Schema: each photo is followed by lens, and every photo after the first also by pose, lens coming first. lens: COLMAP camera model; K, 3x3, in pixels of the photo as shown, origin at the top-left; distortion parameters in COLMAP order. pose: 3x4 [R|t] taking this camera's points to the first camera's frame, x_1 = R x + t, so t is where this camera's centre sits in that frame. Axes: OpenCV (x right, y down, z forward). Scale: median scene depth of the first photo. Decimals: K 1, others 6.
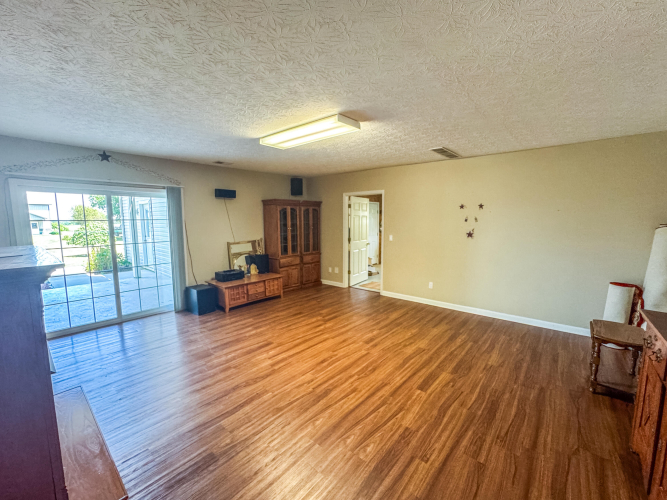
lens RADIAL K [[270.4, 0, 331.4], [0, 270.4, 248.2], [0, 0, 1]] dist [-0.025363, 0.002556]
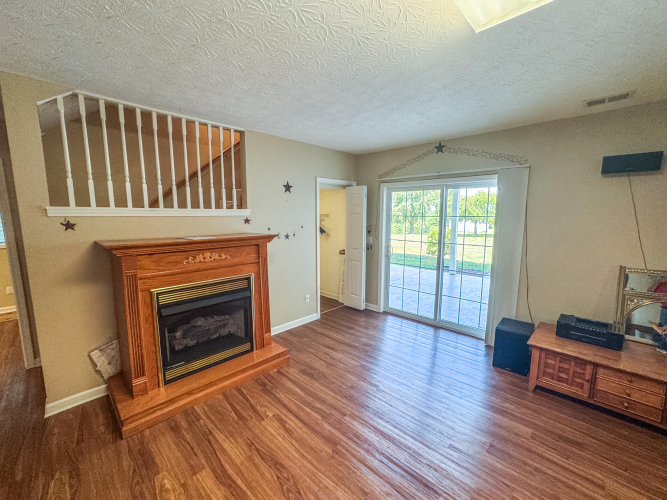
lens RADIAL K [[270.4, 0, 331.0], [0, 270.4, 250.3], [0, 0, 1]] dist [-0.025363, 0.002556]
pose [[-0.052590, 0.132227, -0.989823, 0.134001], [-0.111280, 0.984246, 0.137394, -0.071902], [0.992397, 0.117373, -0.037047, 0.637897]]
